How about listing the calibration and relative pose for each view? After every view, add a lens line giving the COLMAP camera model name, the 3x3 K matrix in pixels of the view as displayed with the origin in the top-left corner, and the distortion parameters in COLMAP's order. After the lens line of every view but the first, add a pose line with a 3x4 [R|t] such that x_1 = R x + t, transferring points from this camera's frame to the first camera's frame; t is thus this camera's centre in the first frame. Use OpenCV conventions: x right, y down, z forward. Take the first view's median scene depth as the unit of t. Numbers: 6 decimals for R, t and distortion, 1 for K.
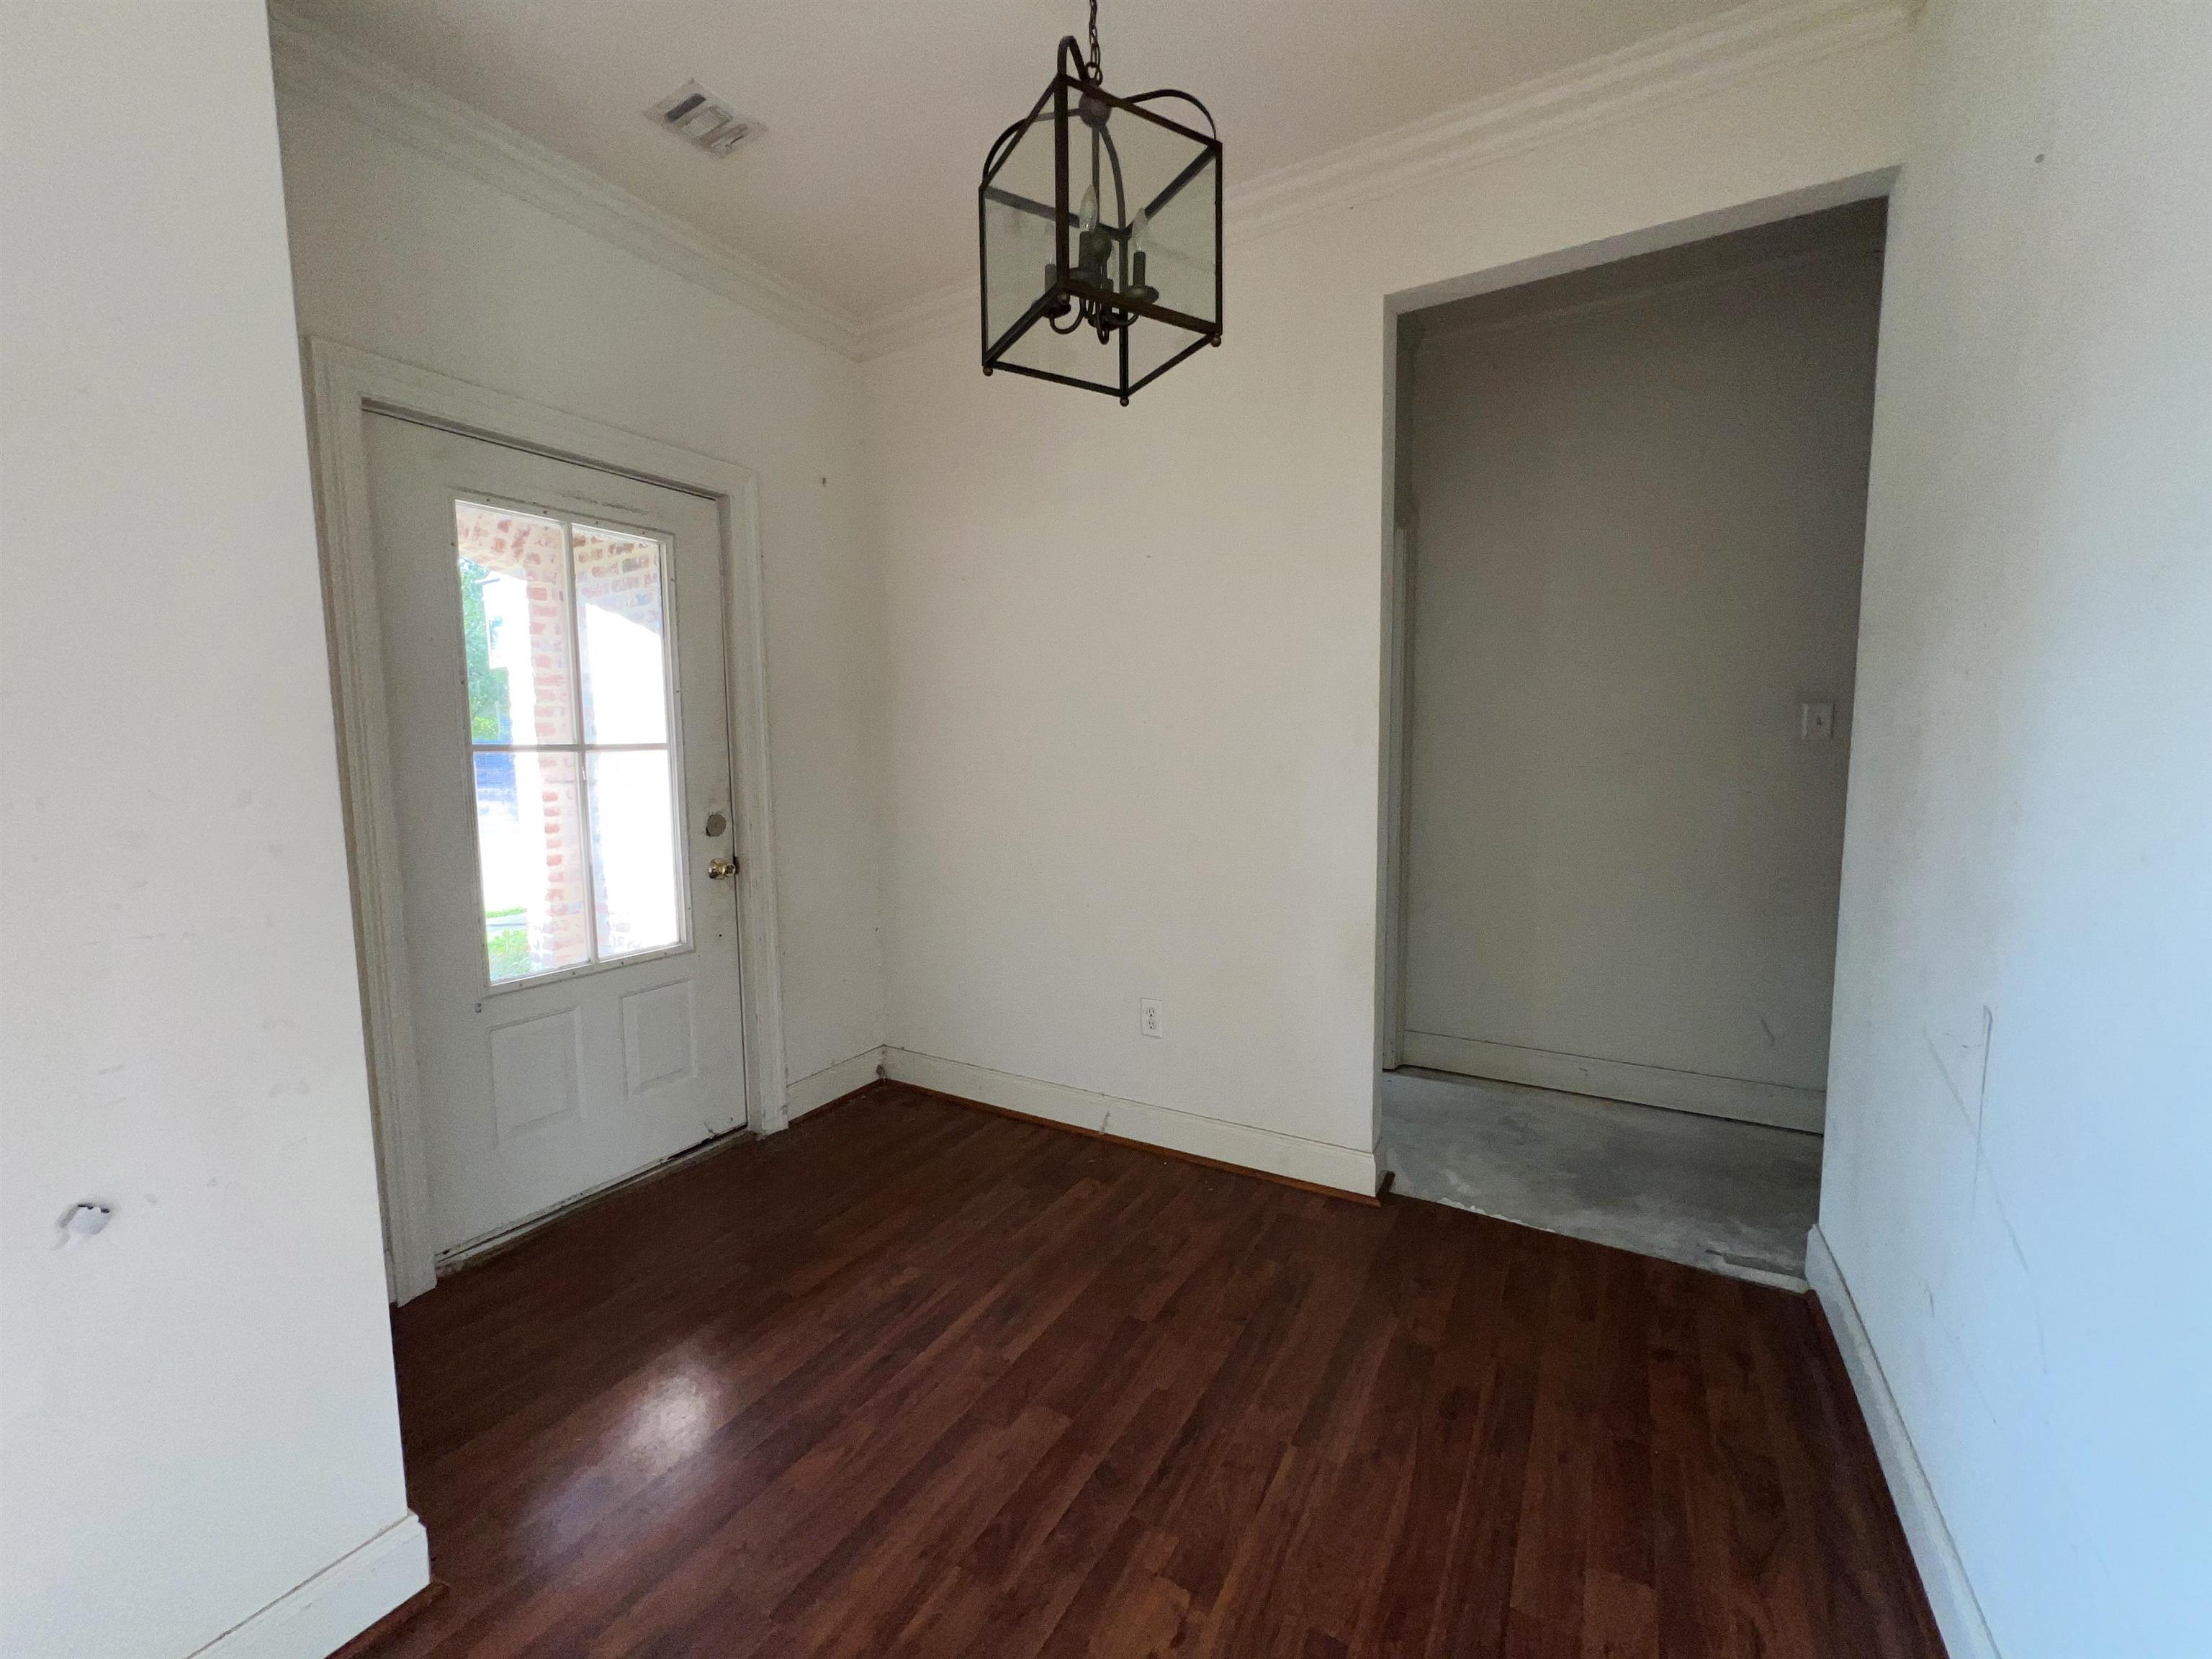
lens RADIAL K [[887.7, 0, 1103.7], [0, 887.7, 824.5], [0, 0, 1]] dist [-0.000096, 0.000269]
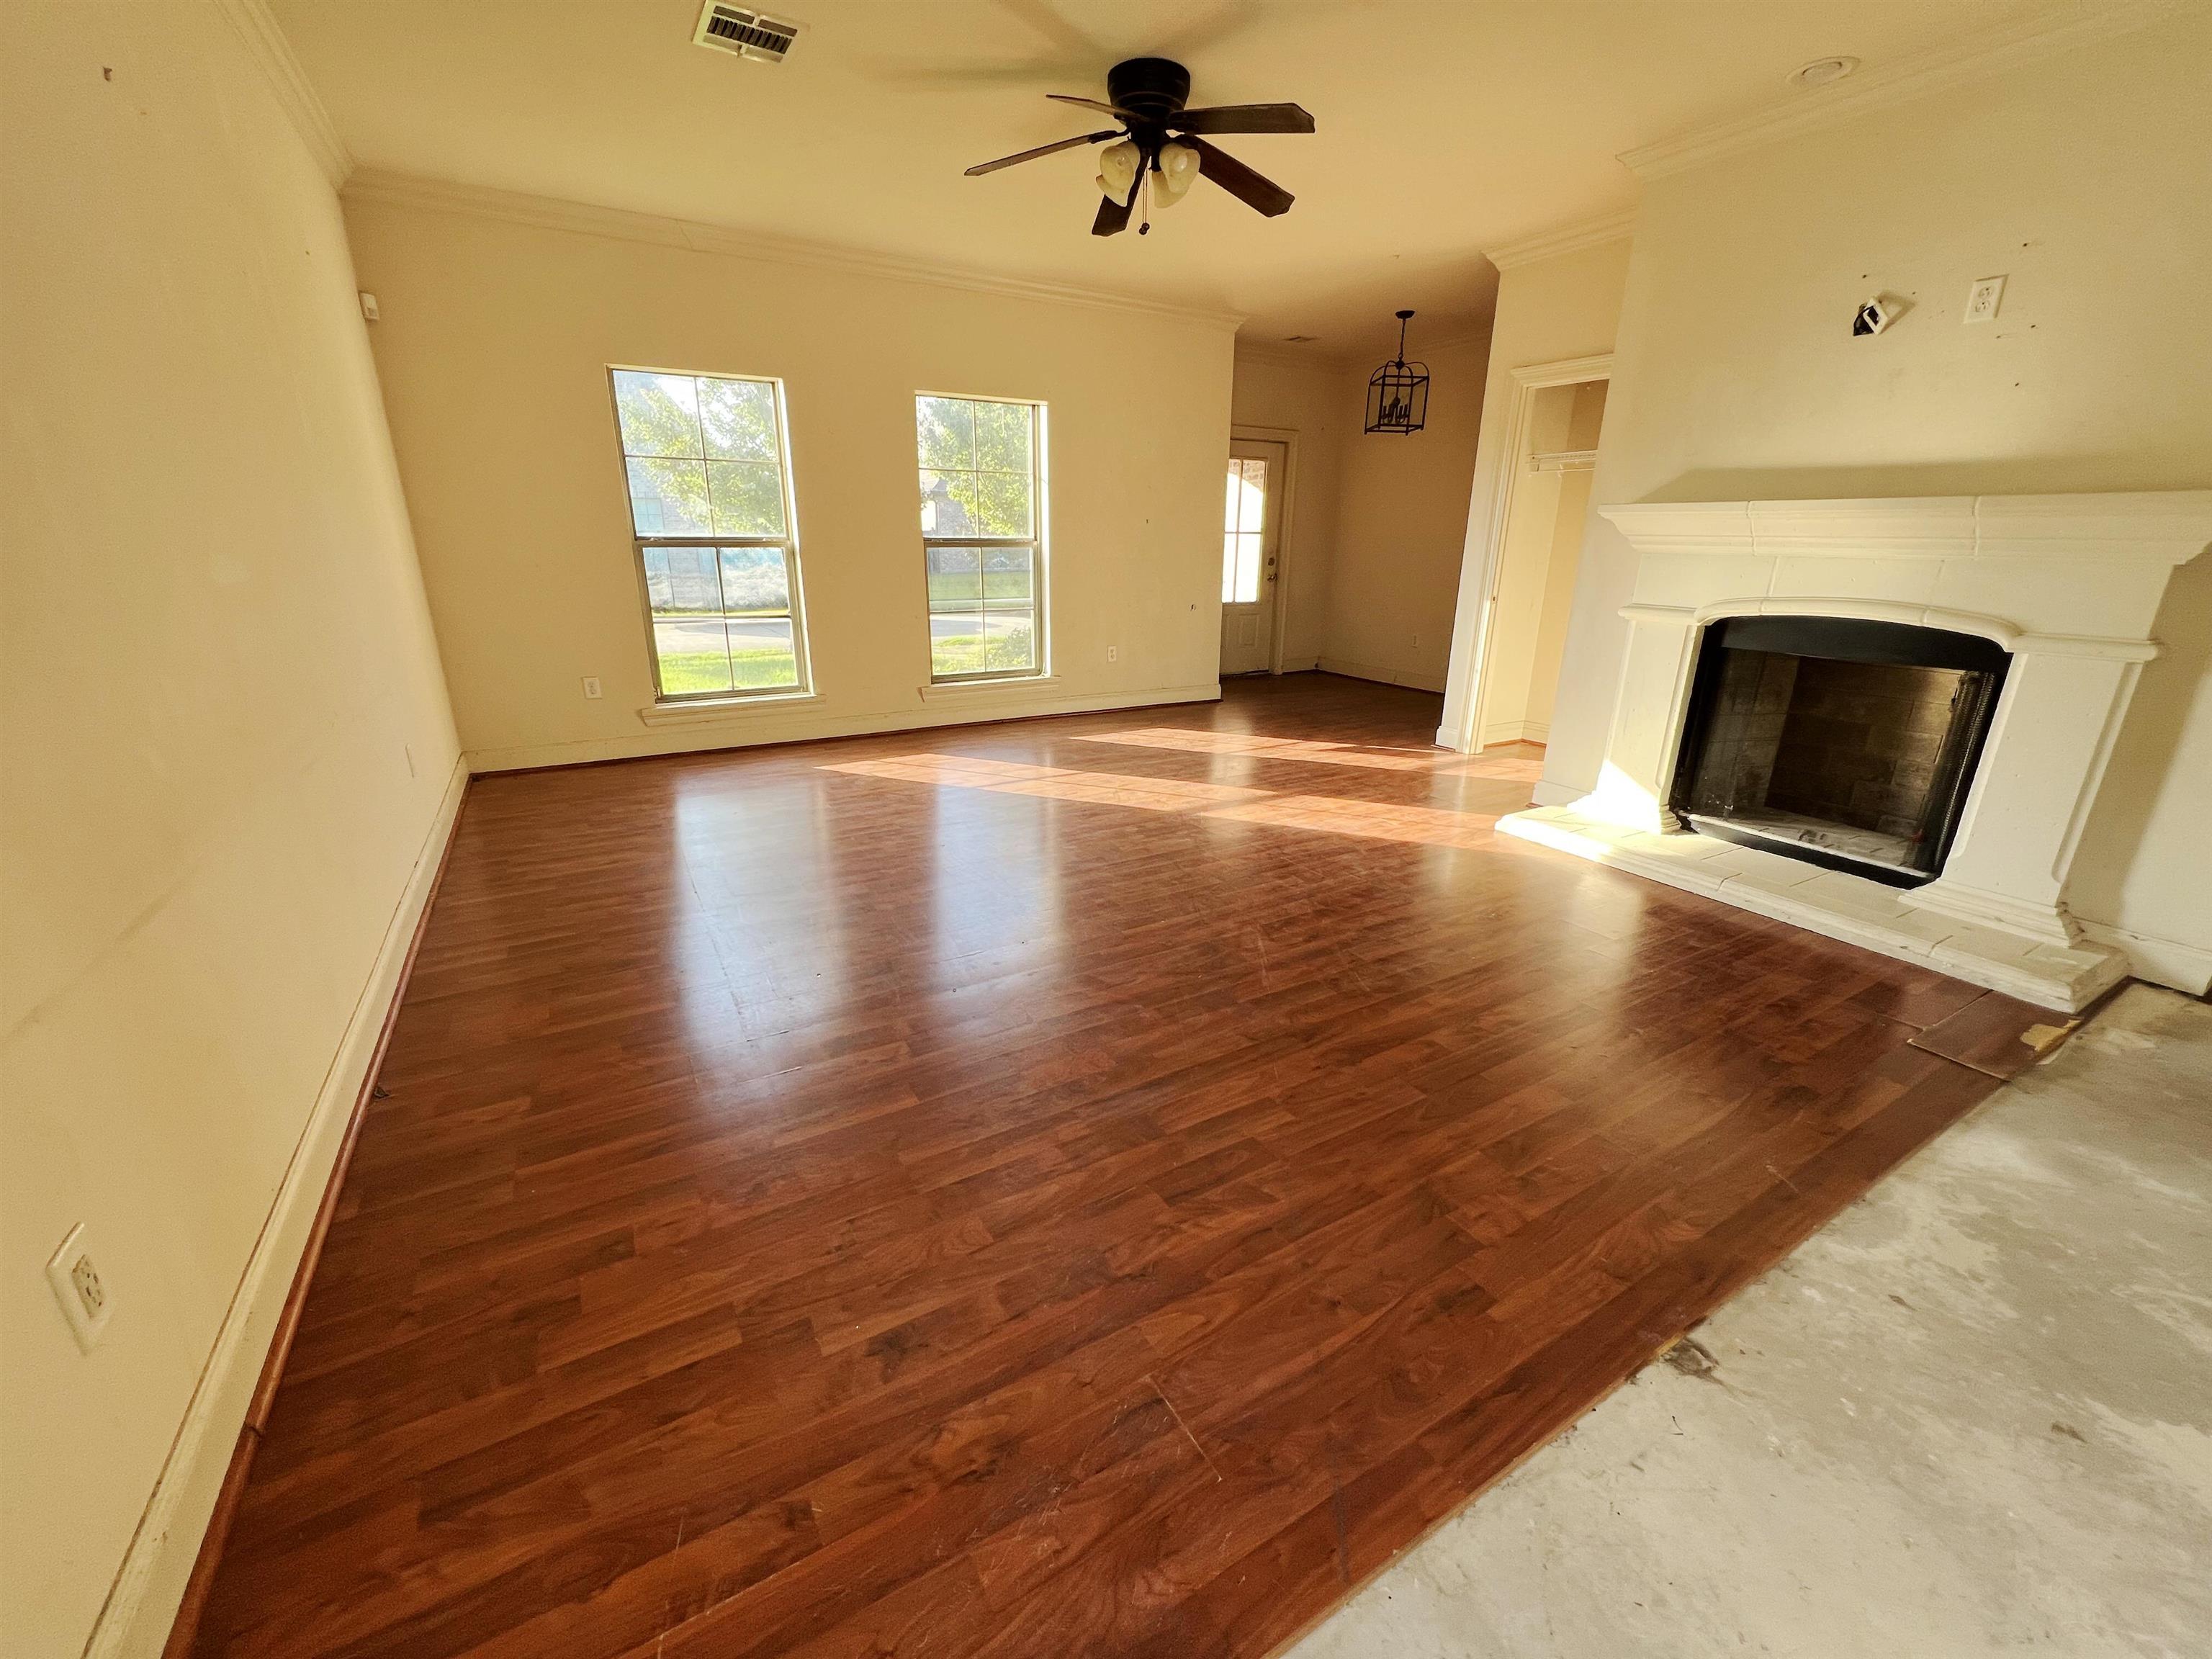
lens RADIAL K [[887.7, 0, 1103.7], [0, 887.7, 824.5], [0, 0, 1]] dist [-0.000096, 0.000269]
pose [[0.874323, 0.172661, -0.453594, 0.544009], [-0.066182, 0.968265, 0.241002, 0.168307], [0.480811, -0.180694, 0.858004, -1.896532]]
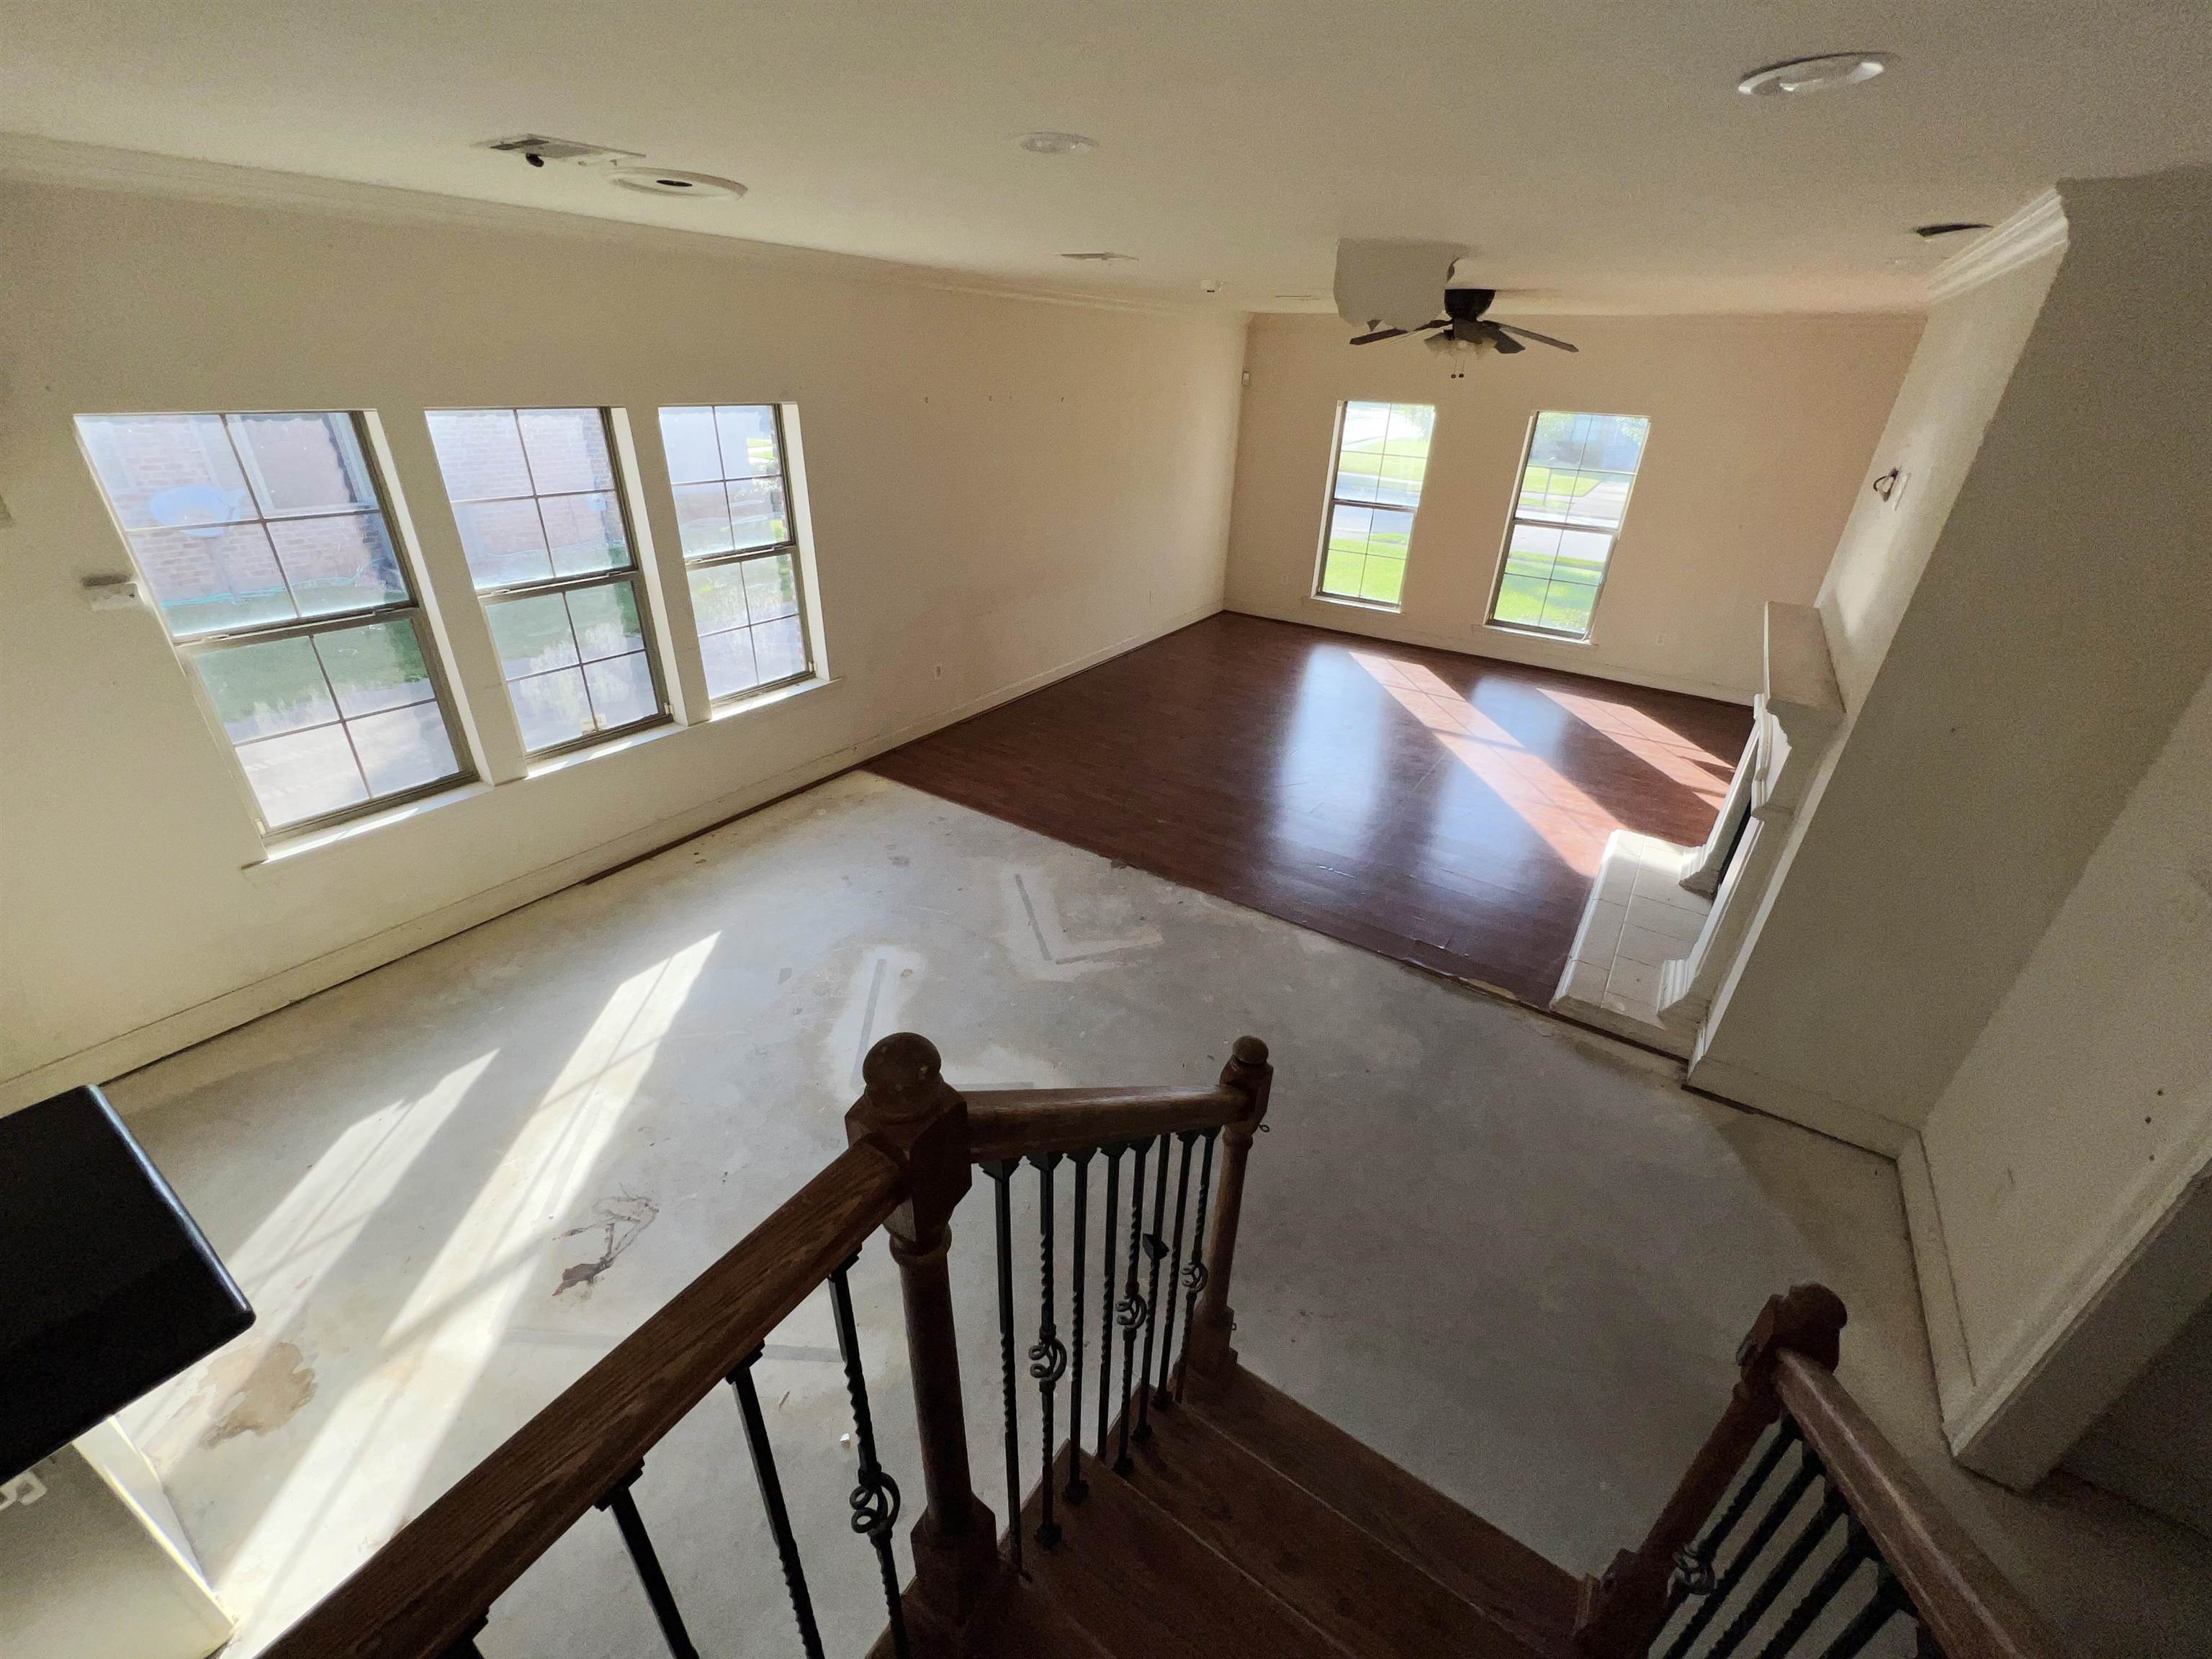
lens RADIAL K [[881.1, 0, 1101.4], [0, 881.1, 823.4], [0, 0, 1]] dist [-0.000815, -0.000329]
pose [[-0.055377, 0.473214, -0.879205, 2.052072], [-0.121450, 0.870826, 0.476353, -0.266308], [0.991052, 0.133158, 0.009248, -1.402036]]
